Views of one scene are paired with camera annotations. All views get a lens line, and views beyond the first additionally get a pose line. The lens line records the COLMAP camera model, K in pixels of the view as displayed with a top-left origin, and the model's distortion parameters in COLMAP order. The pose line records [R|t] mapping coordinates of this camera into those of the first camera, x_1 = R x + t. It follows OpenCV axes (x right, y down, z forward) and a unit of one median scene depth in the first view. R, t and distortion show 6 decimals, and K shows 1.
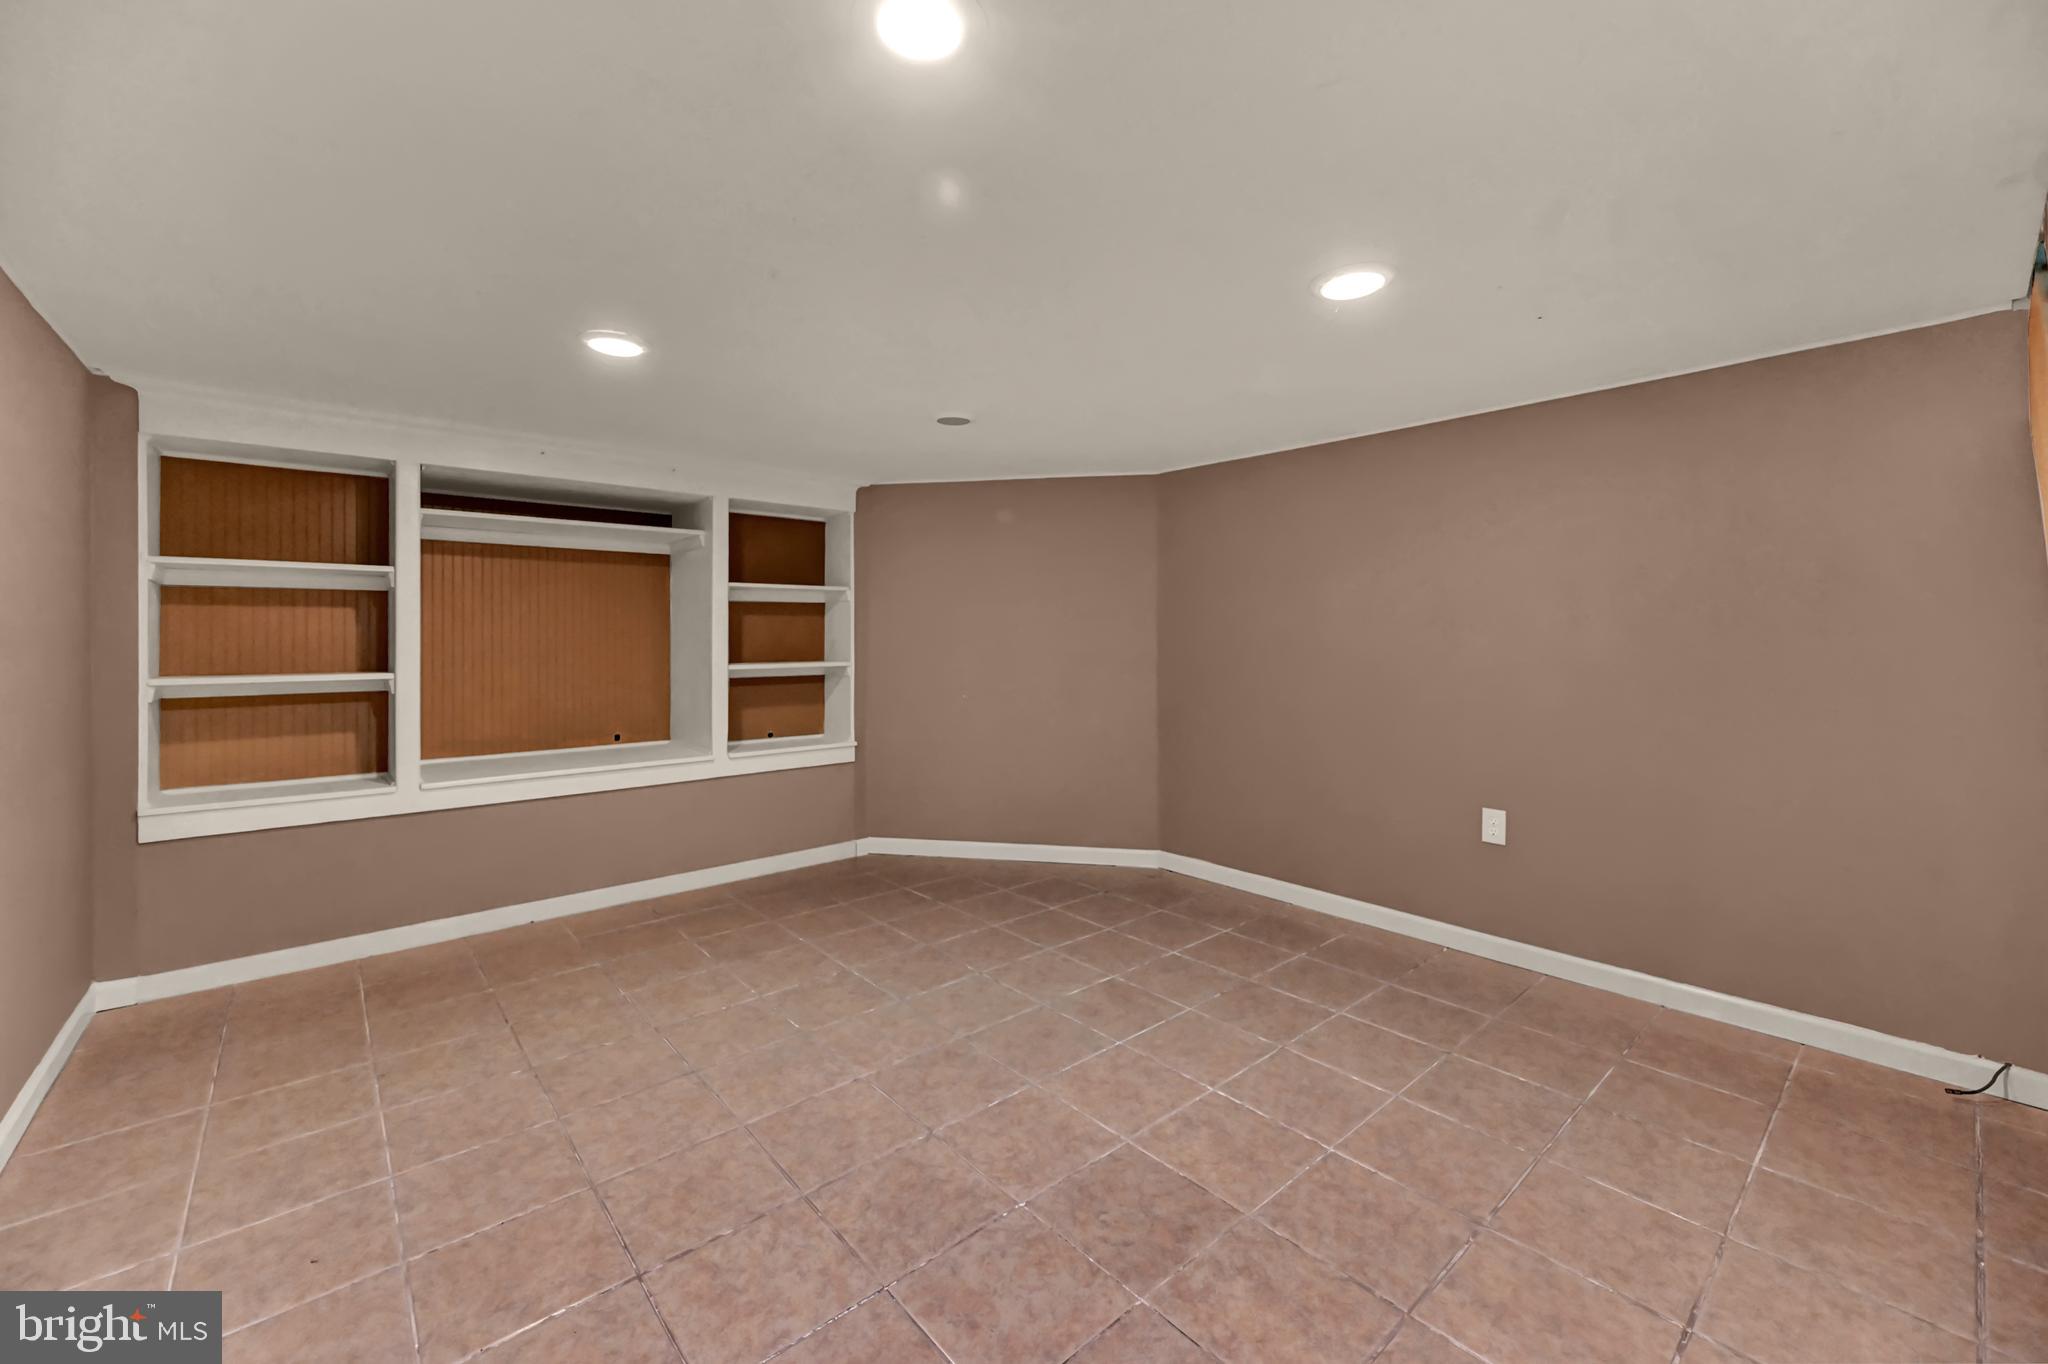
lens RADIAL K [[828.8, 0, 1034.2], [0, 828.8, 632.4], [0, 0, 1]] dist [0.000685, 0.000054]
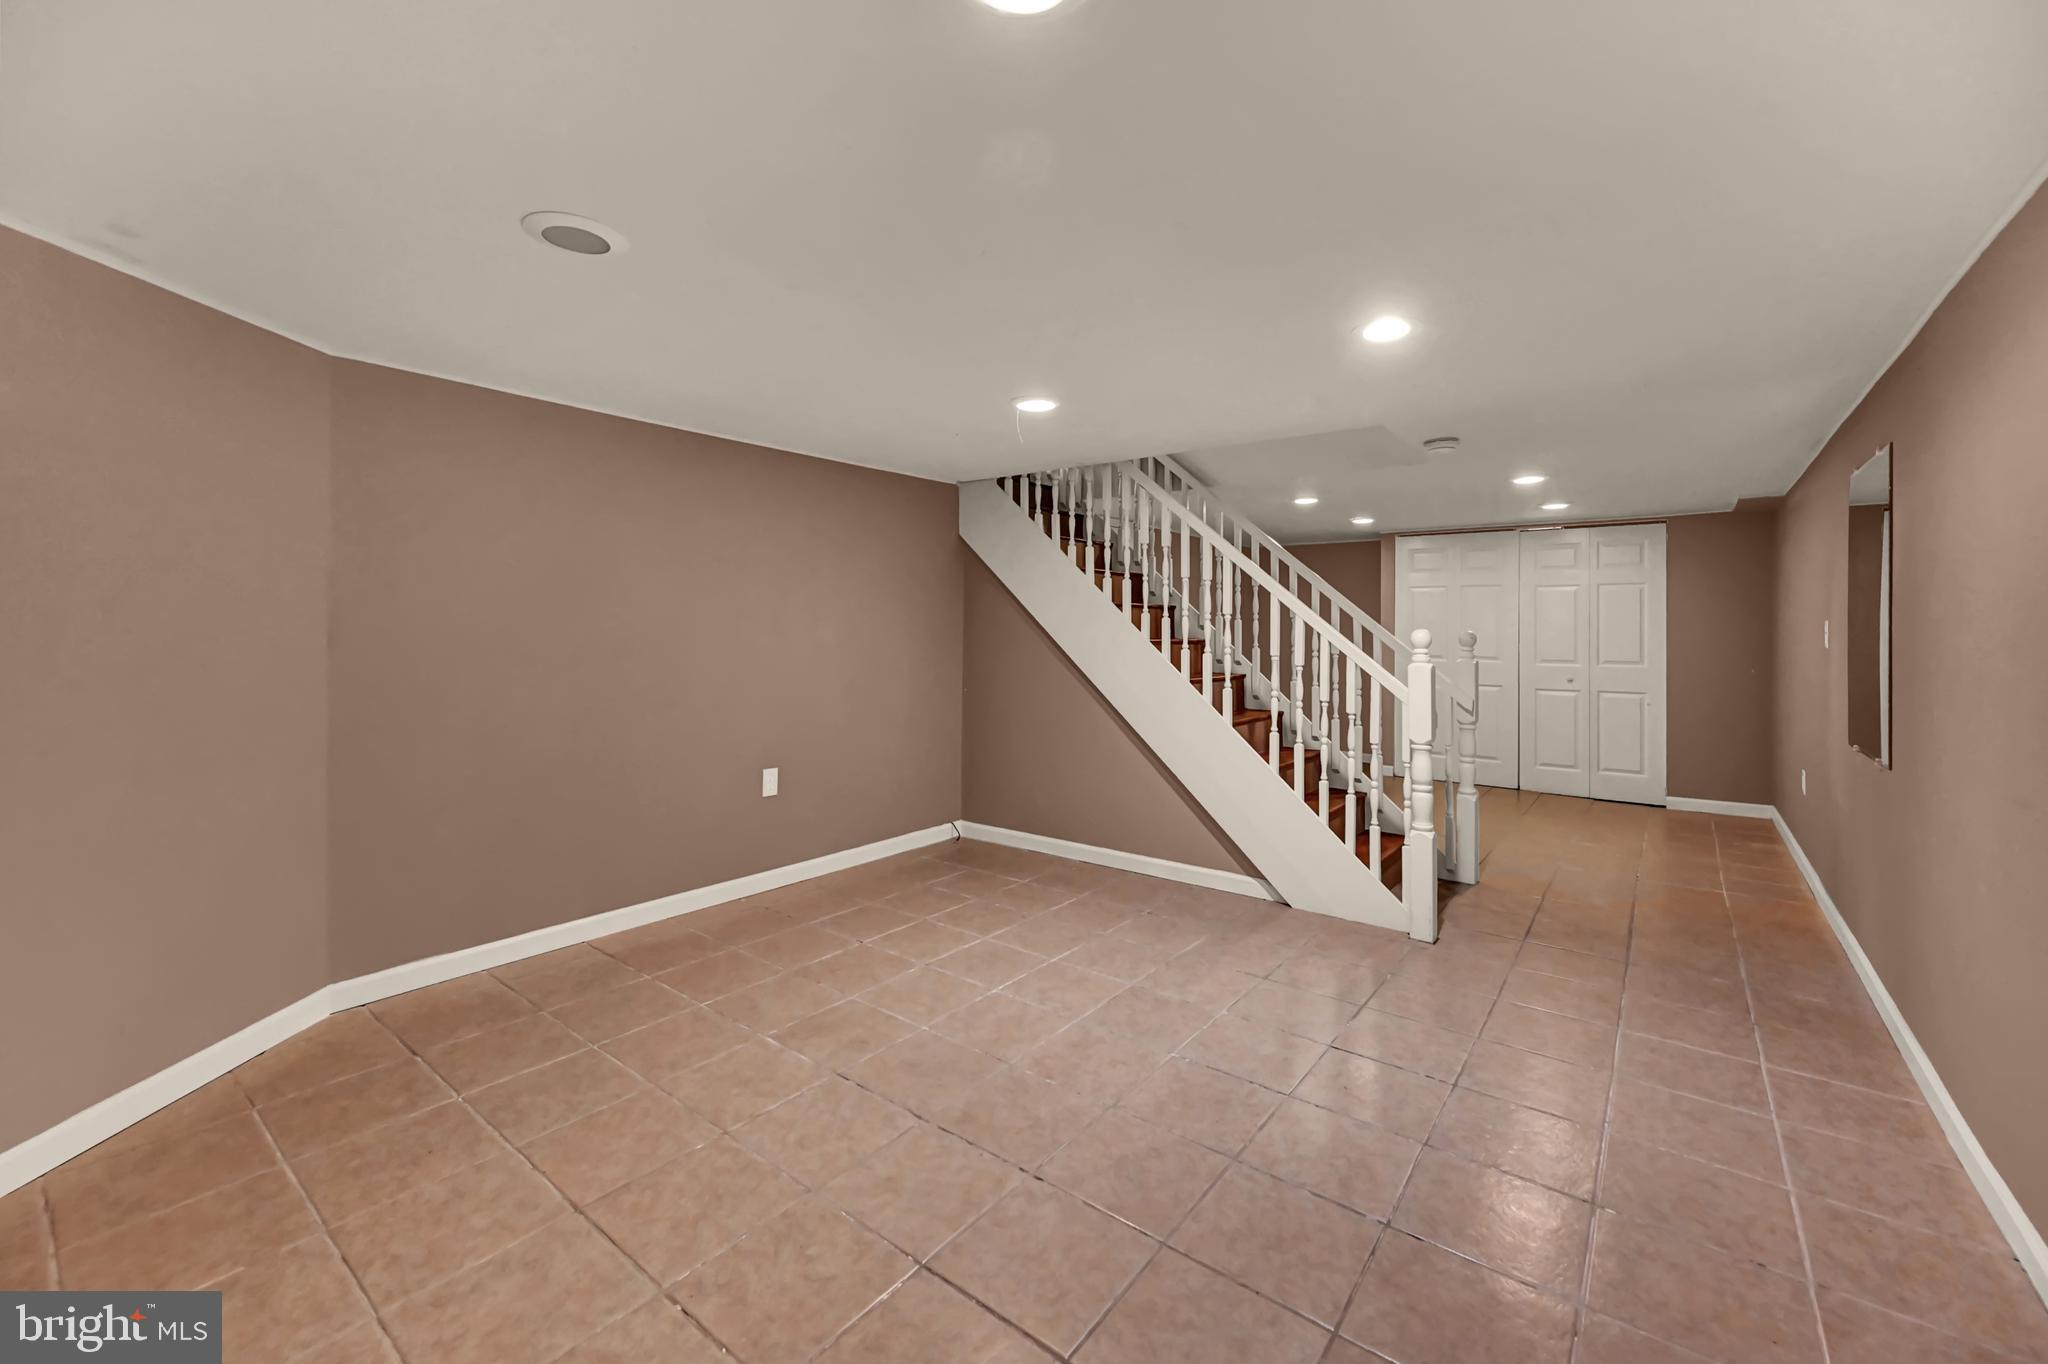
lens RADIAL K [[828.8, 0, 1034.2], [0, 828.8, 632.4], [0, 0, 1]] dist [0.000685, 0.000054]
pose [[-0.192873, -0.005373, 0.981209, -0.982881], [-0.011078, 0.999933, 0.003298, 0.000557], [-0.981161, -0.010234, -0.192919, 1.133355]]
